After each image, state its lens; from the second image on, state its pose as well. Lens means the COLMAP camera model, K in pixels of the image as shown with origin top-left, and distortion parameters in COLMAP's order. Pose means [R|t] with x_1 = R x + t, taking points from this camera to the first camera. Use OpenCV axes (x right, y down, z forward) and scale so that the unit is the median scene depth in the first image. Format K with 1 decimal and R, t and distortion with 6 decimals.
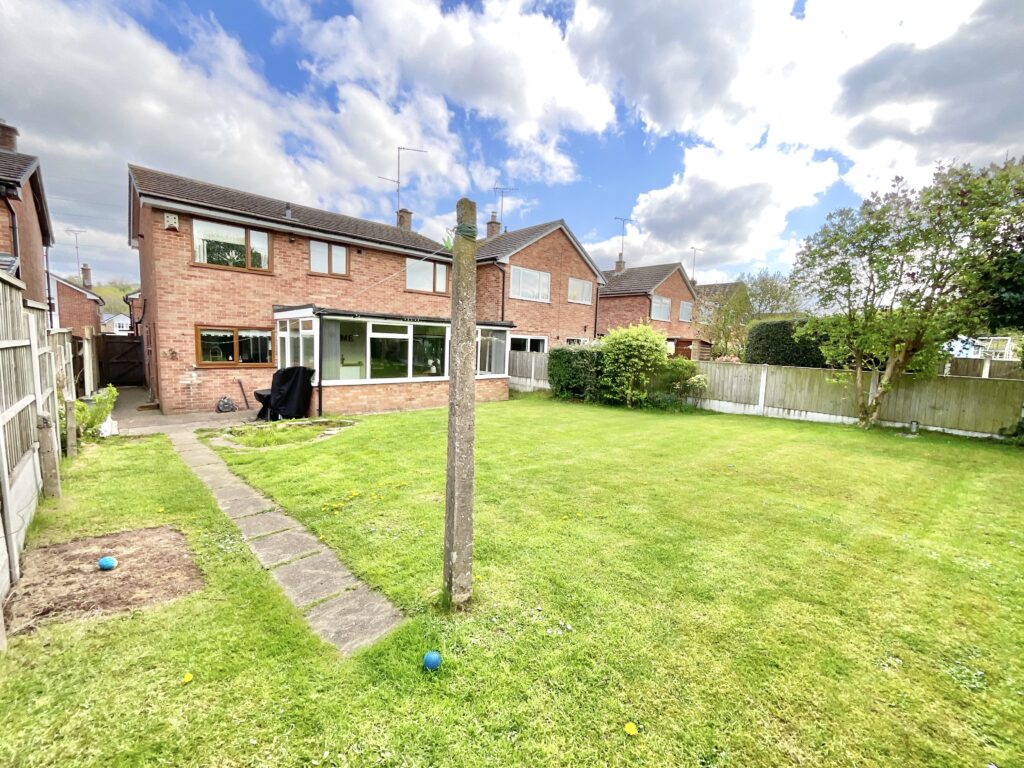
lens RADIAL K [[411.6, 0, 512.0], [0, 411.6, 384.0], [0, 0, 1]] dist [0.000258, -0.000151]
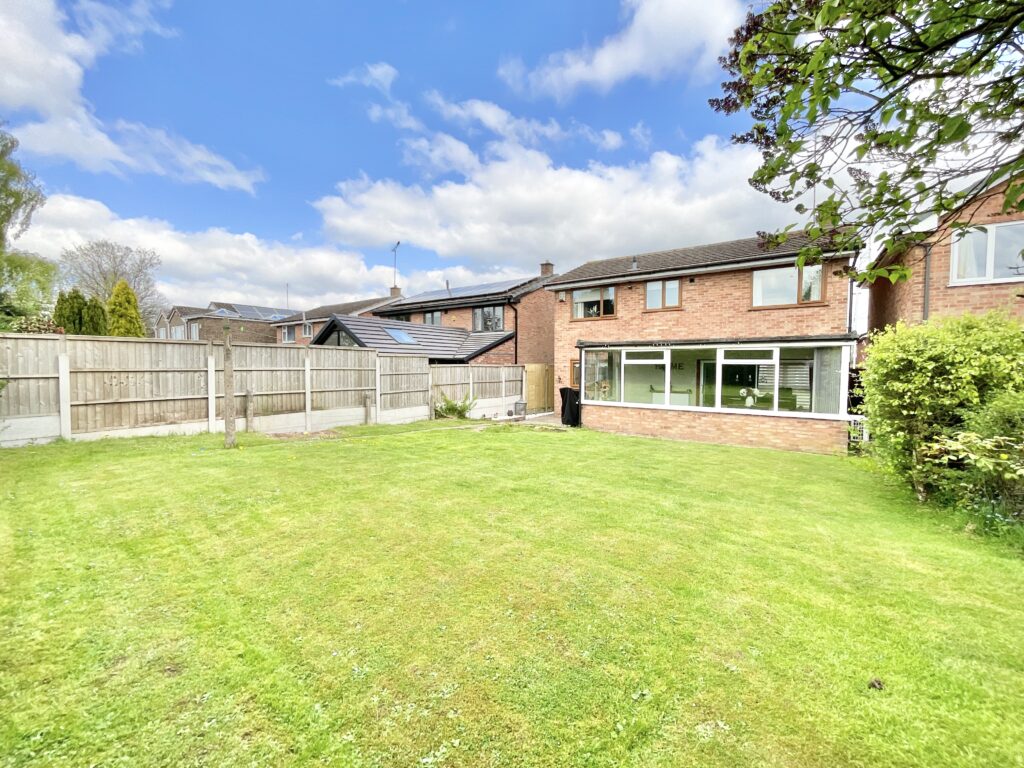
lens RADIAL K [[411.6, 0, 512.0], [0, 411.6, 384.0], [0, 0, 1]] dist [0.000258, -0.000151]
pose [[0.214302, 0.010824, -0.976707, 0.565367], [-0.094315, 0.995496, -0.009662, -0.018870], [0.972203, 0.094189, 0.214358, 0.411578]]
